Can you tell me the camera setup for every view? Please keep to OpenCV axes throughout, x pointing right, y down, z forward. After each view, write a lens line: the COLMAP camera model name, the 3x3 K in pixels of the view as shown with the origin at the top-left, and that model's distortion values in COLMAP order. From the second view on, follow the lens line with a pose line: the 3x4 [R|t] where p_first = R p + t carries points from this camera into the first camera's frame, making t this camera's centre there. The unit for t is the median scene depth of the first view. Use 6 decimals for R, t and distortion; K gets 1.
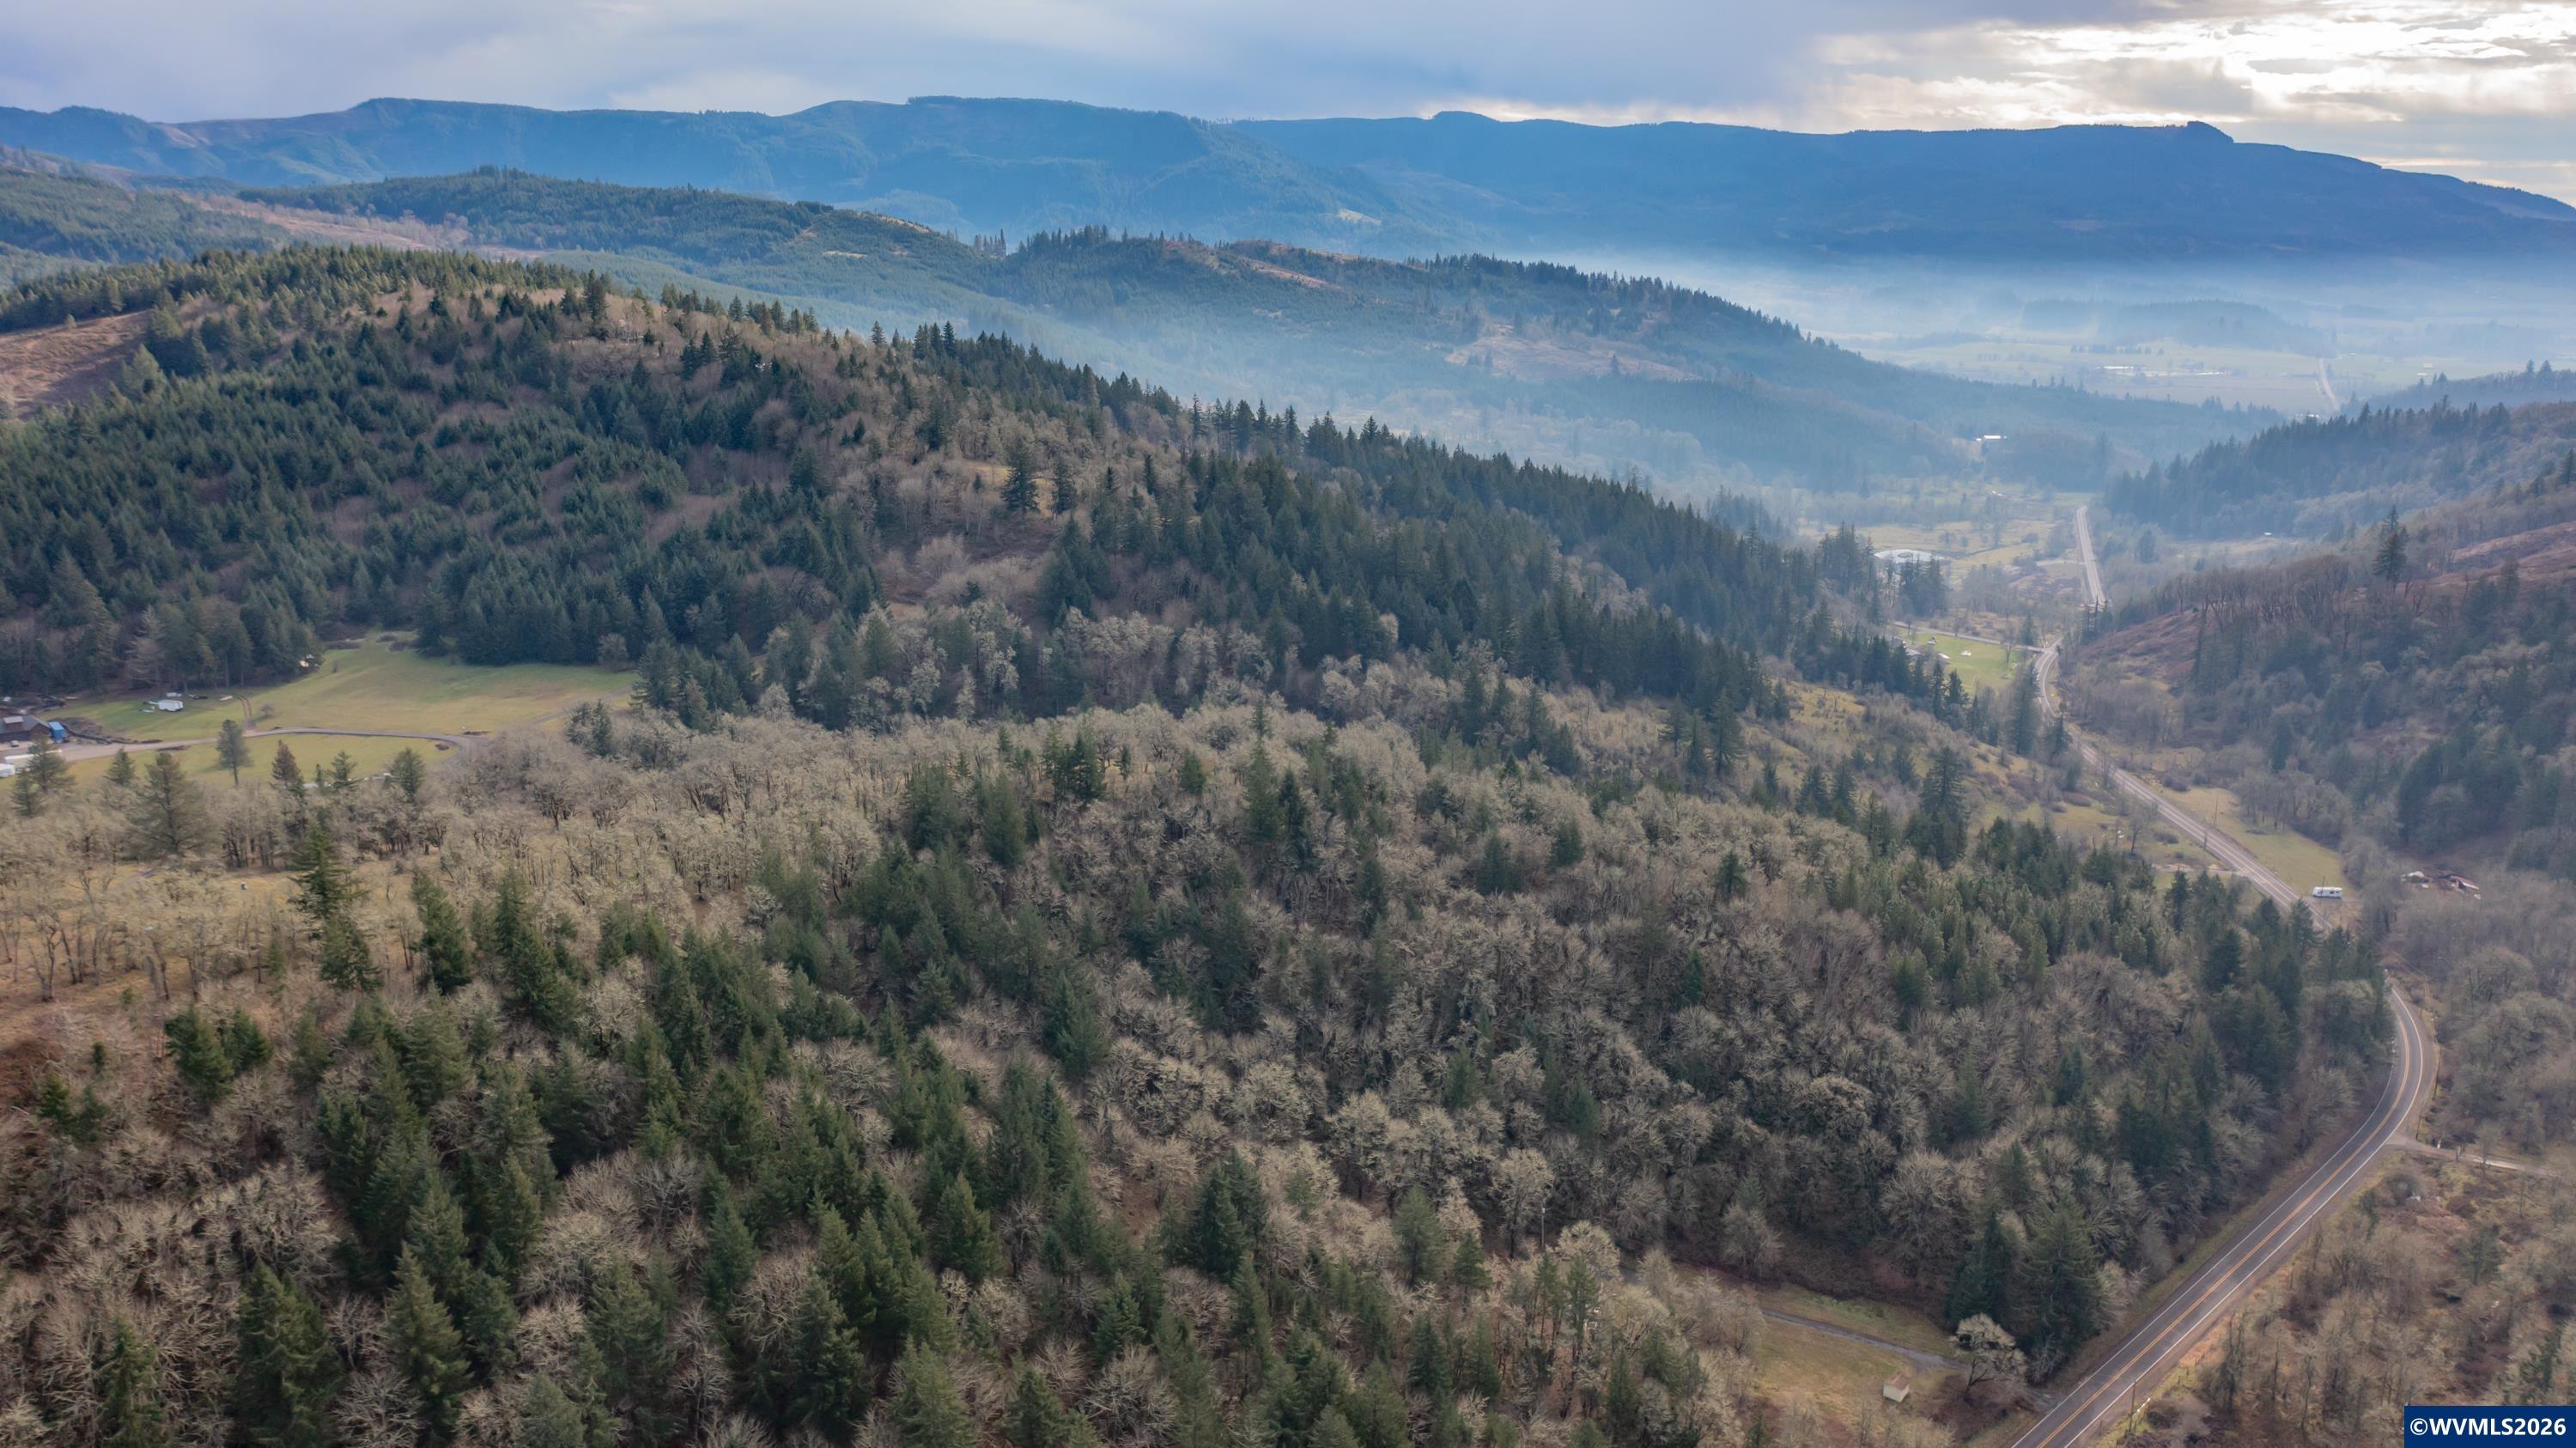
lens RADIAL K [[2066.1, 0, 1281.4], [0, 2066.1, 740.9], [0, 0, 1]] dist [-0.005947, 0.009722]
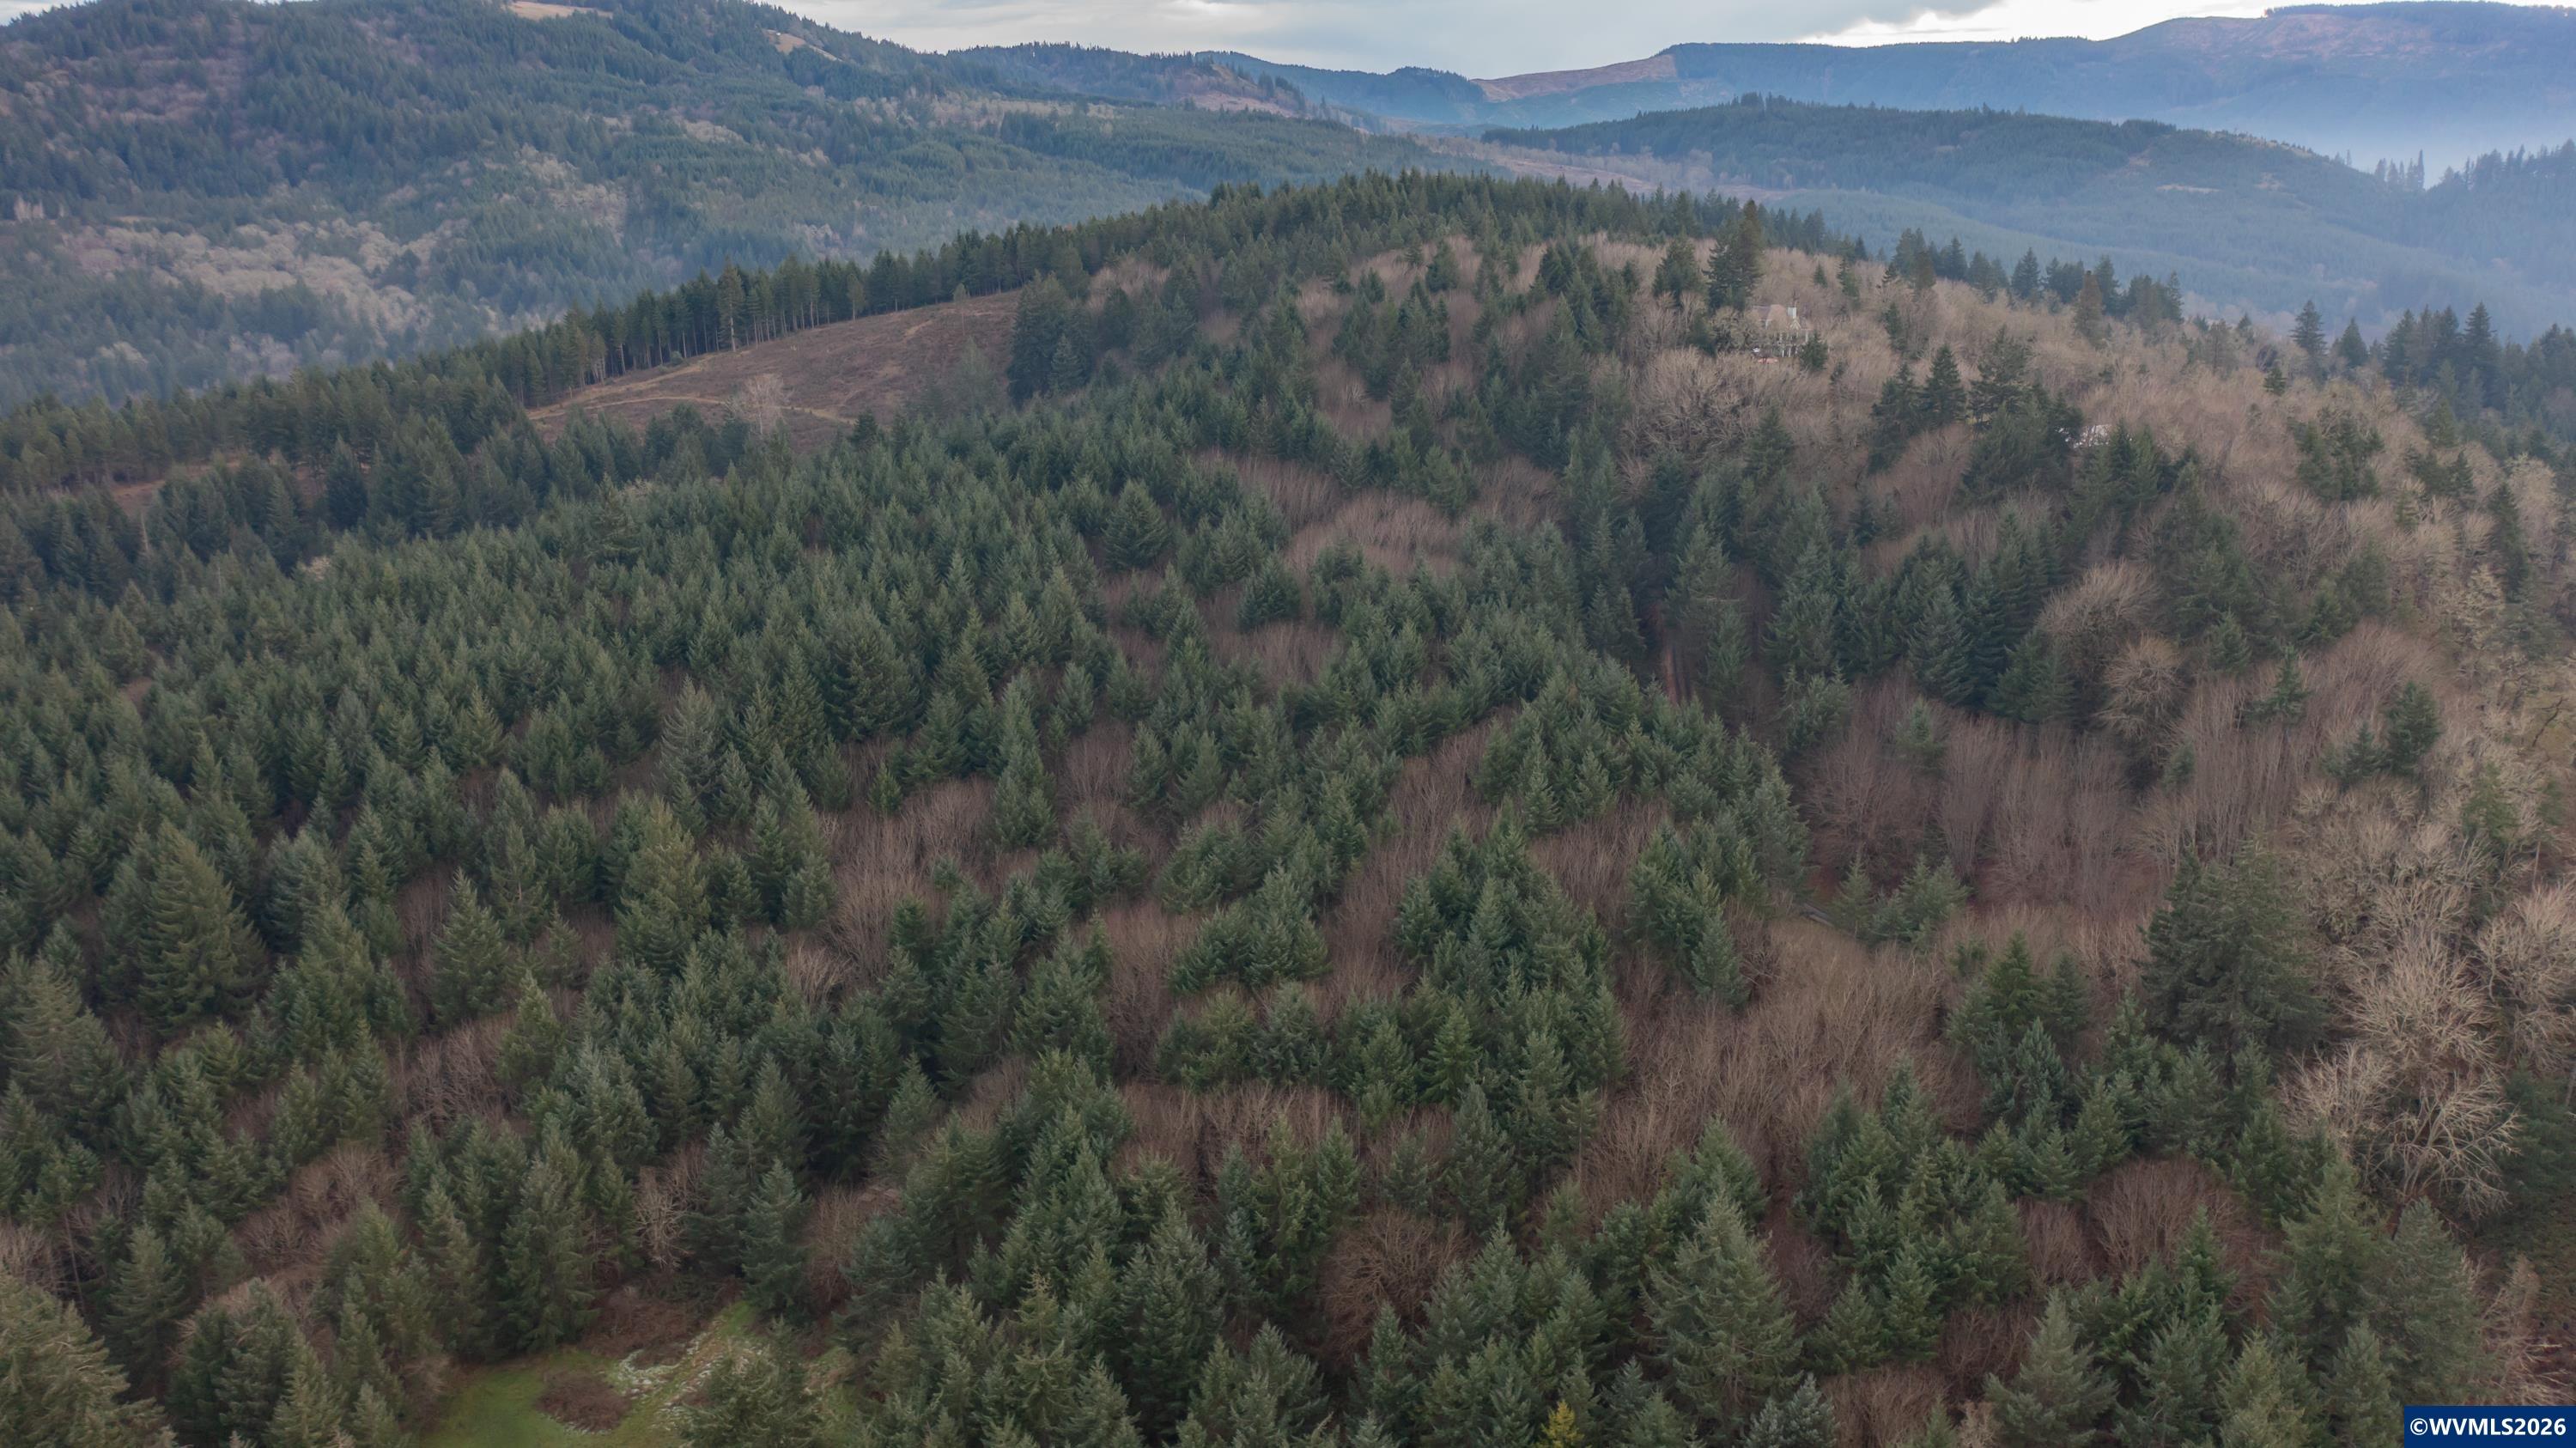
lens RADIAL K [[2066.1, 0, 1279.2], [0, 2066.1, 733.3], [0, 0, 1]] dist [-0.005947, 0.009722]
pose [[0.830183, 0.123979, -0.543530, -0.149640], [-0.112677, 0.992152, 0.054208, -0.123448], [0.545985, 0.016241, 0.837638, 0.561079]]
